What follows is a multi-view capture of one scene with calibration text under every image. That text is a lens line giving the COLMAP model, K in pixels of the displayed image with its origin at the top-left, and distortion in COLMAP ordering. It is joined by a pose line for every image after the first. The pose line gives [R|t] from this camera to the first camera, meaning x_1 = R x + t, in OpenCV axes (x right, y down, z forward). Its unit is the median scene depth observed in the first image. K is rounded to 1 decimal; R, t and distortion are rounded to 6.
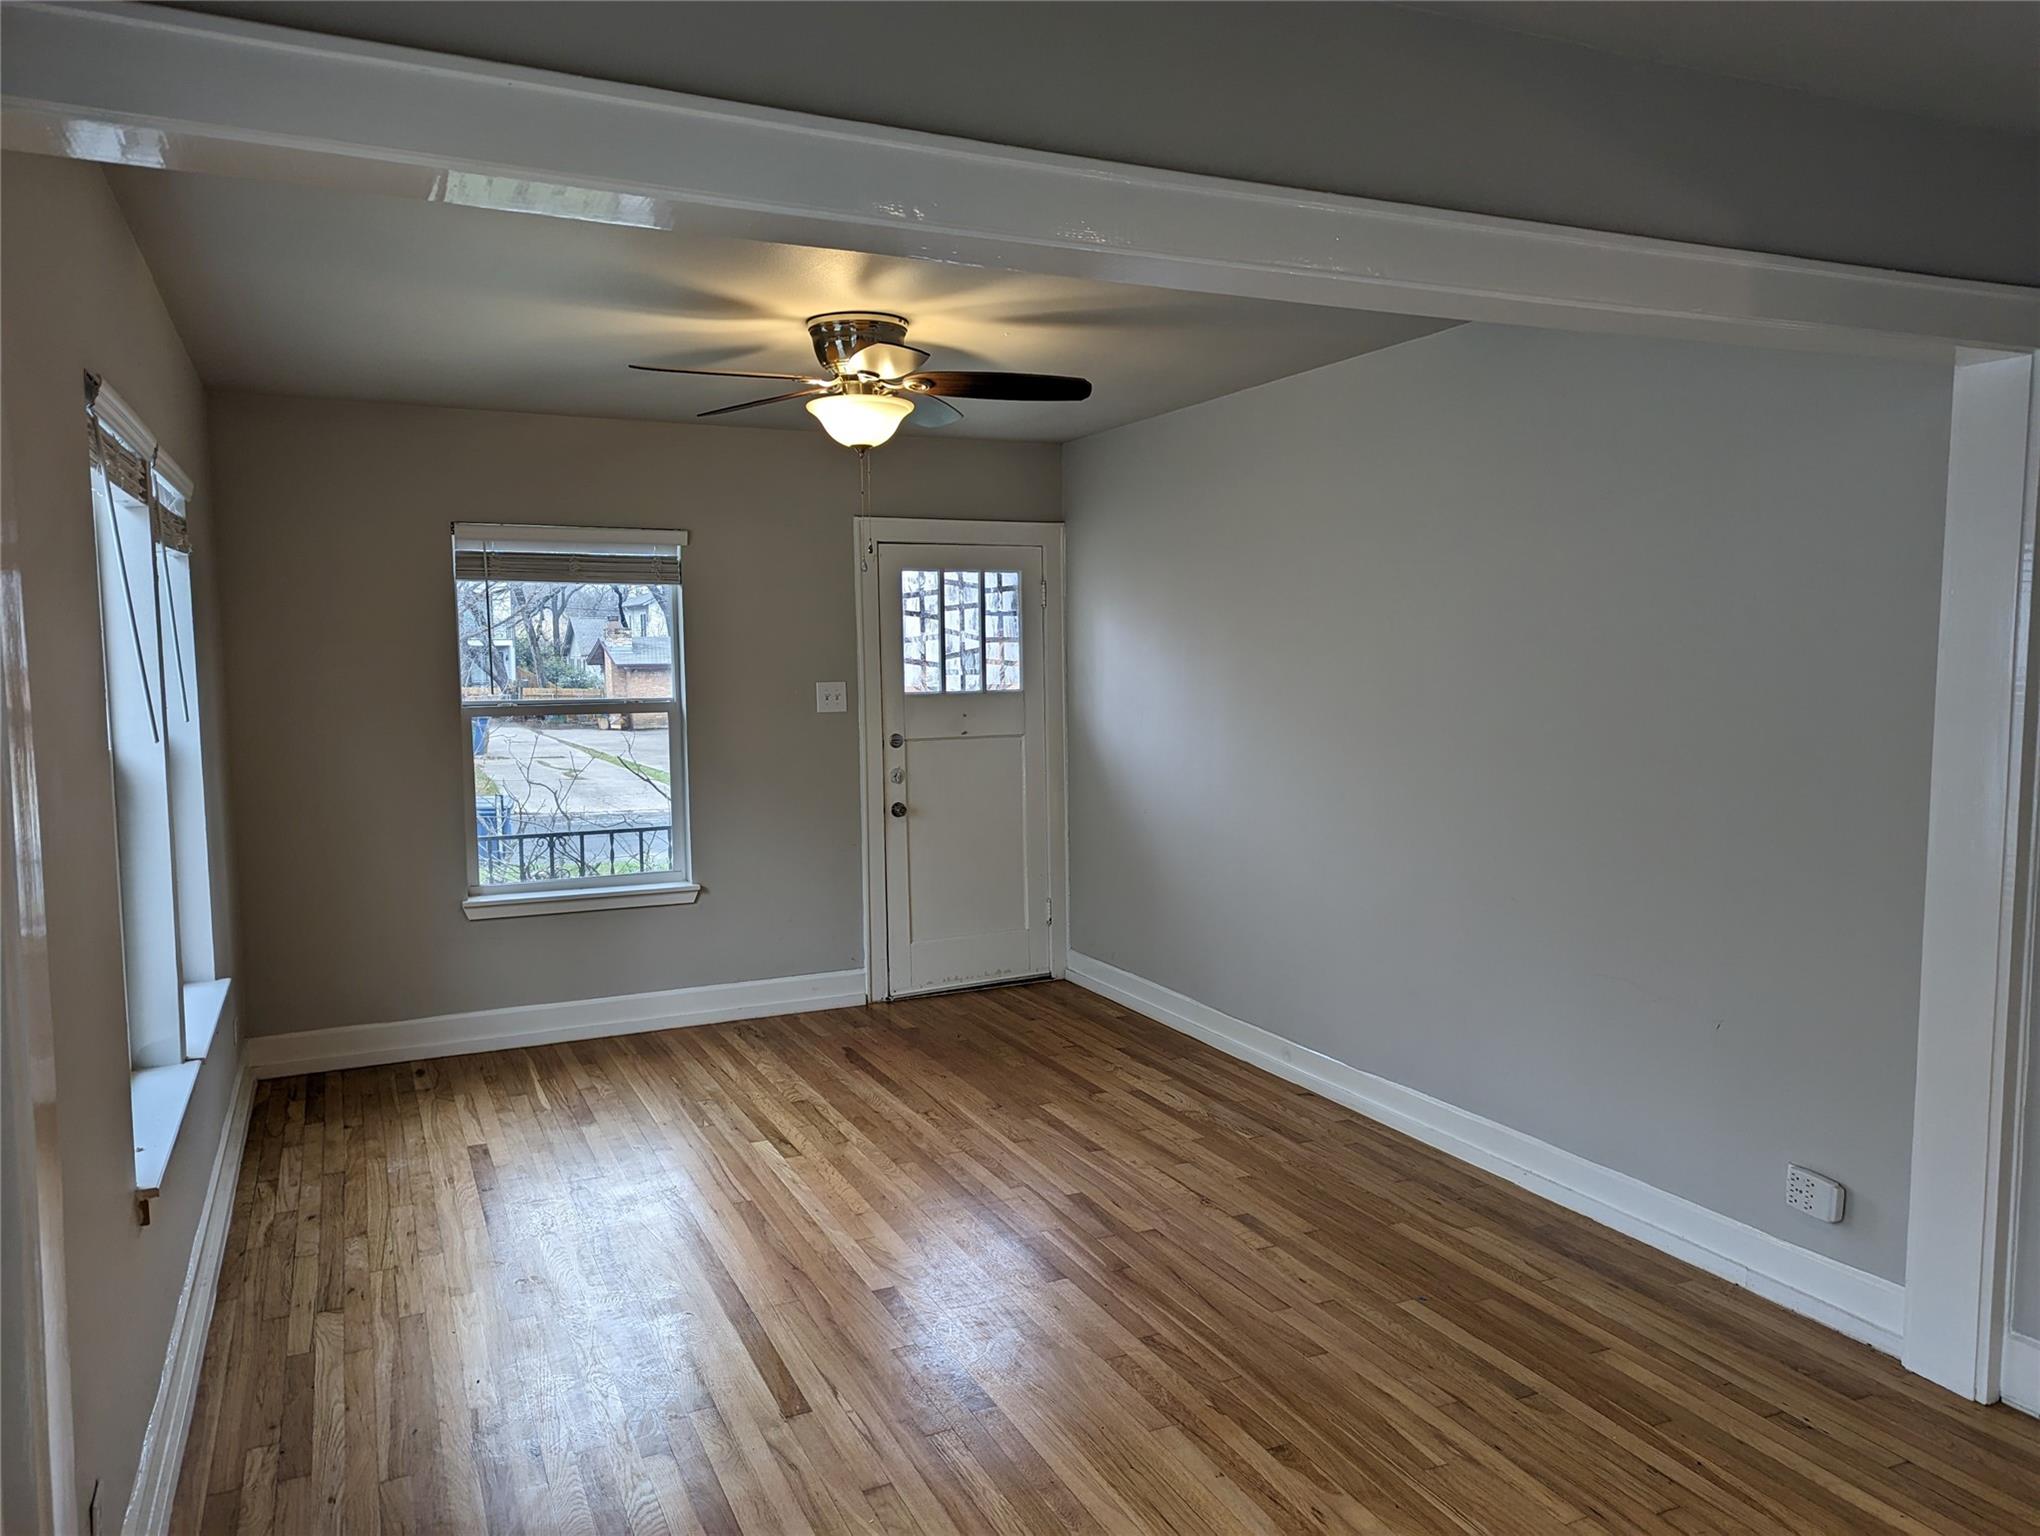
lens RADIAL K [[1431.6, 0, 1005.3], [0, 1431.6, 771.6], [0, 0, 1]] dist [0.070103, -0.044048]
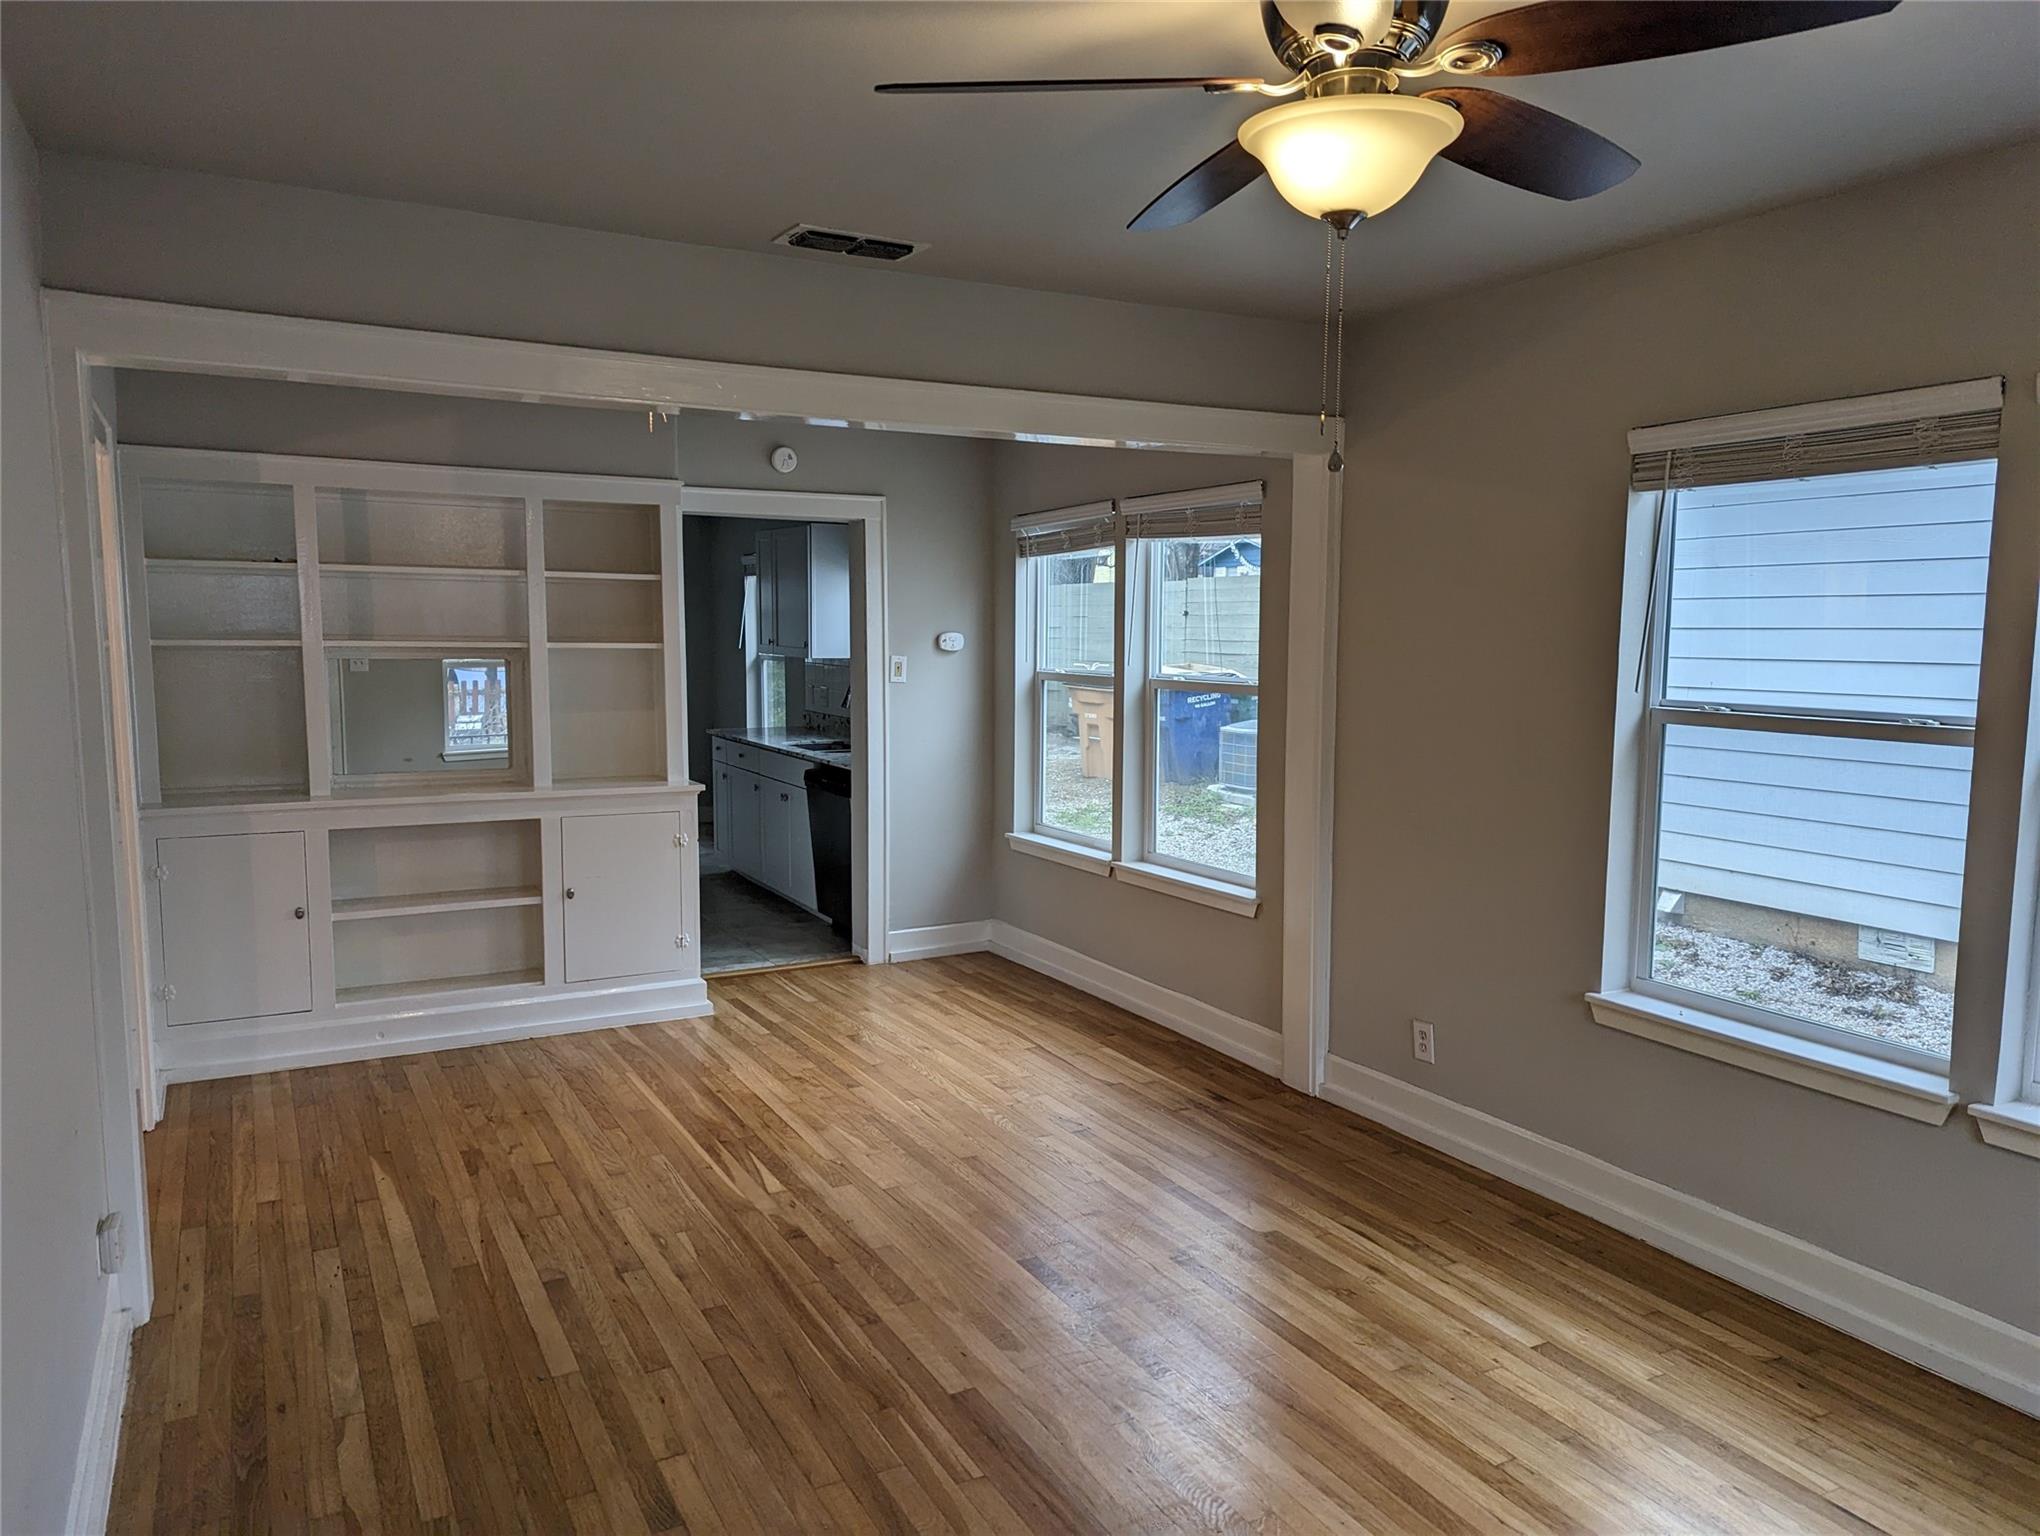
lens RADIAL K [[1431.6, 0, 1010.8], [0, 1431.6, 772.9], [0, 0, 1]] dist [0.070103, -0.044048]
pose [[-0.998507, 0.009587, -0.053783, 0.033651], [-0.000923, 0.981379, 0.192078, -0.105087], [0.054623, 0.191840, -0.979905, 1.194942]]
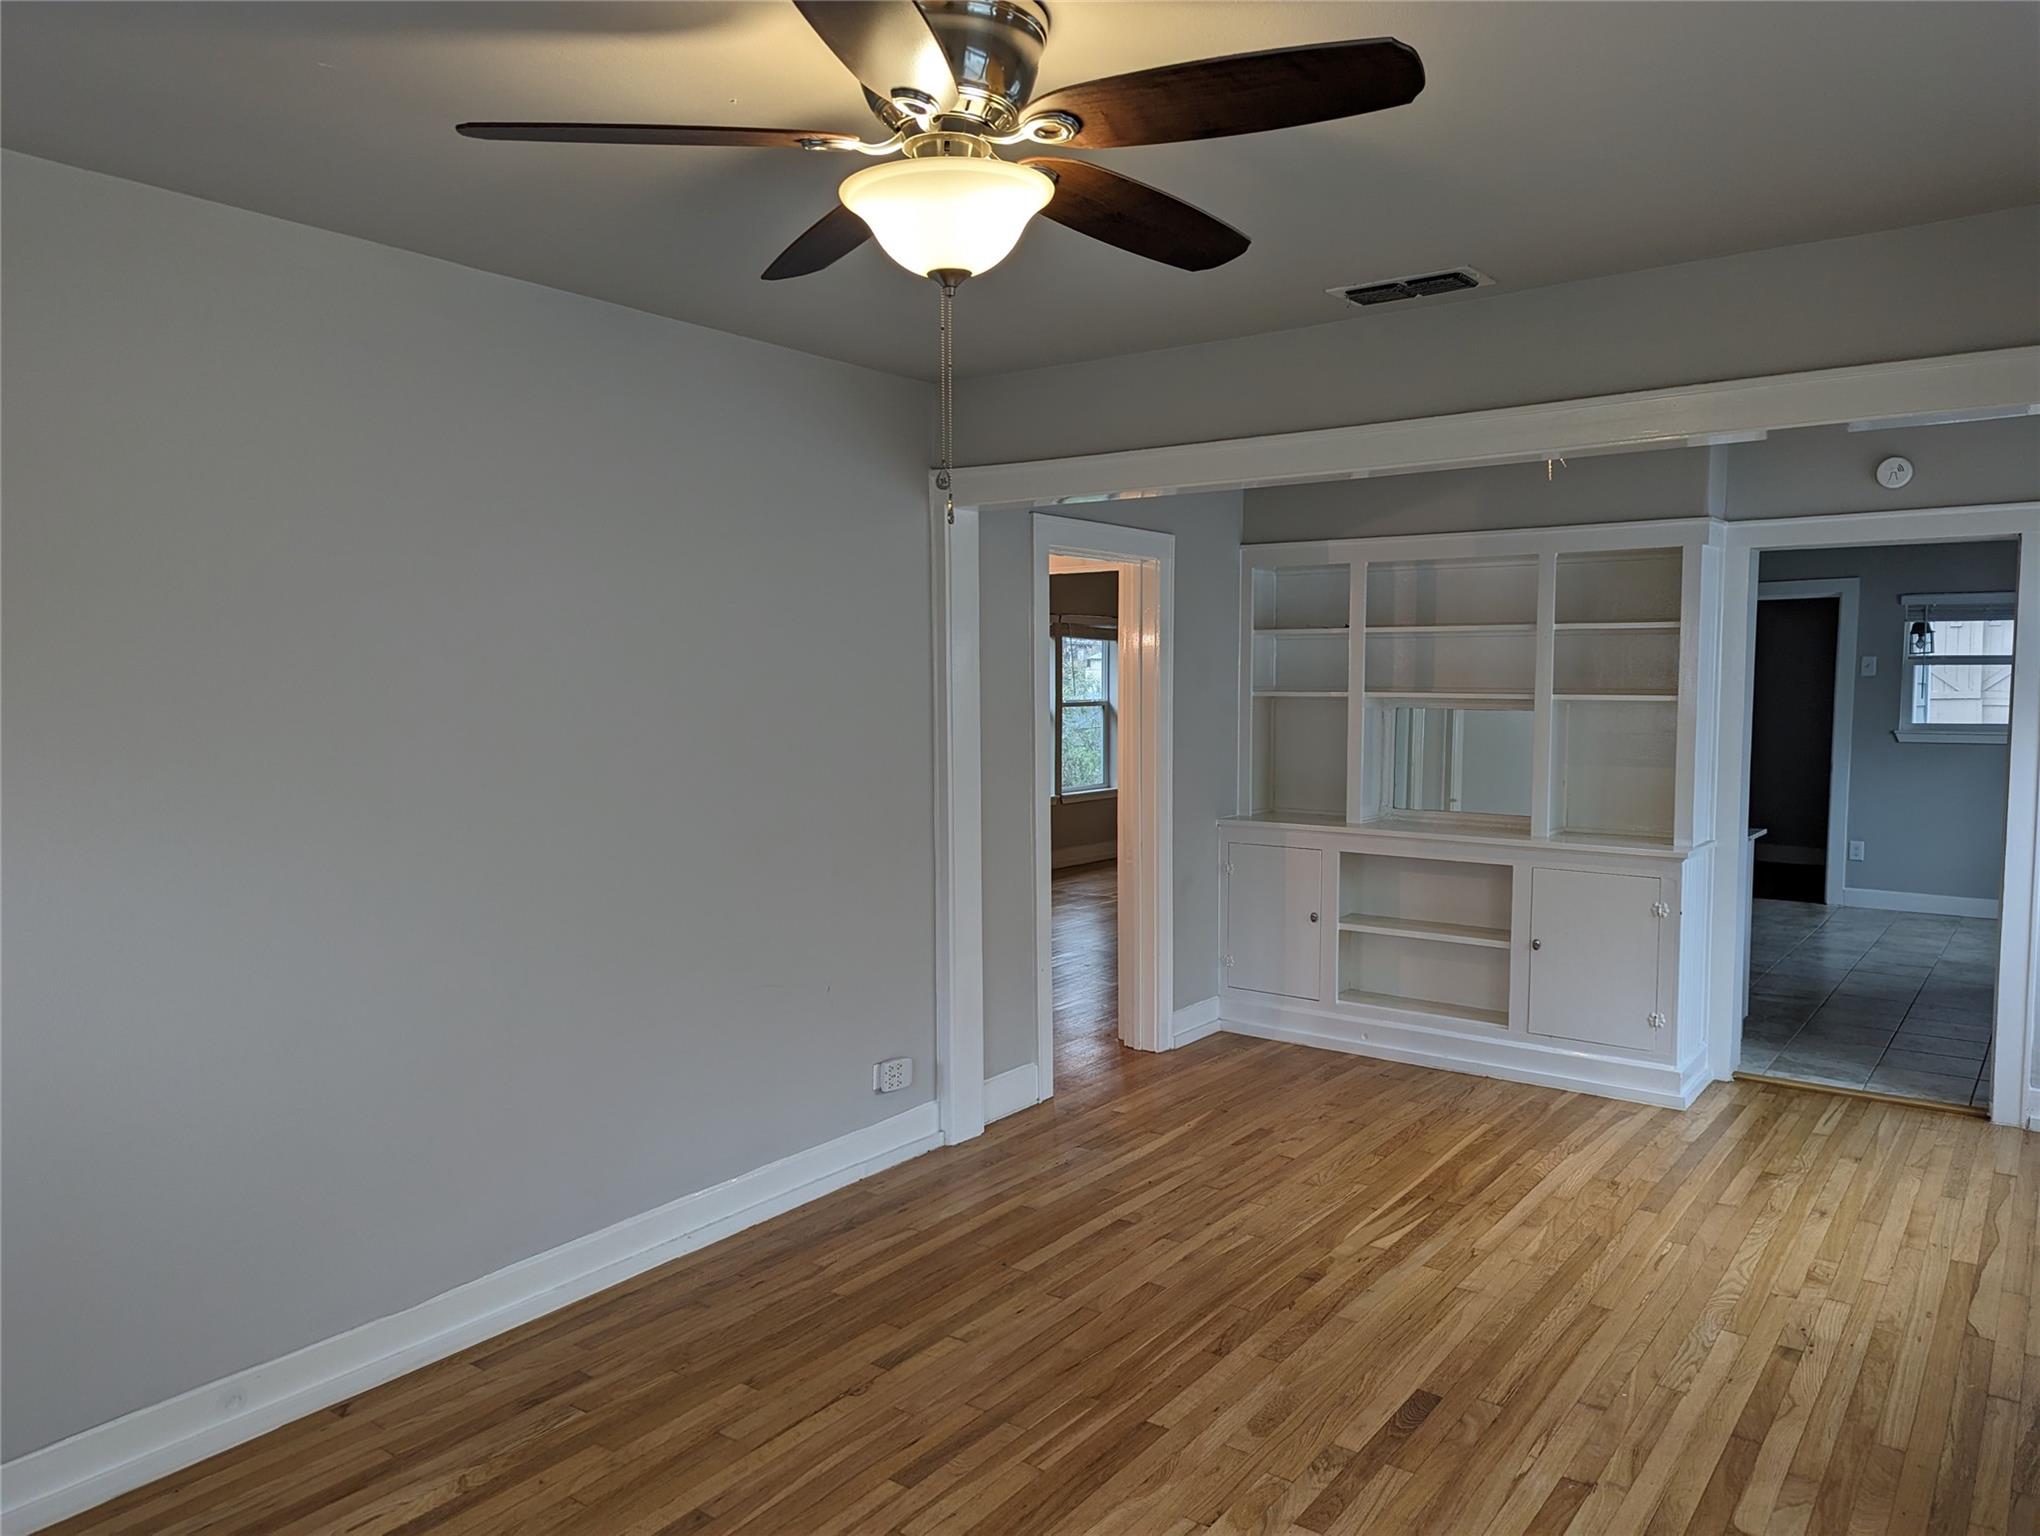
lens RADIAL K [[1431.6, 0, 1015.7], [0, 1431.6, 778.4], [0, 0, 1]] dist [0.070103, -0.044048]
pose [[-0.478359, -0.053807, 0.876514, -0.442128], [0.084130, 0.990722, 0.106732, -0.081180], [-0.874125, 0.124797, -0.469394, 0.974150]]
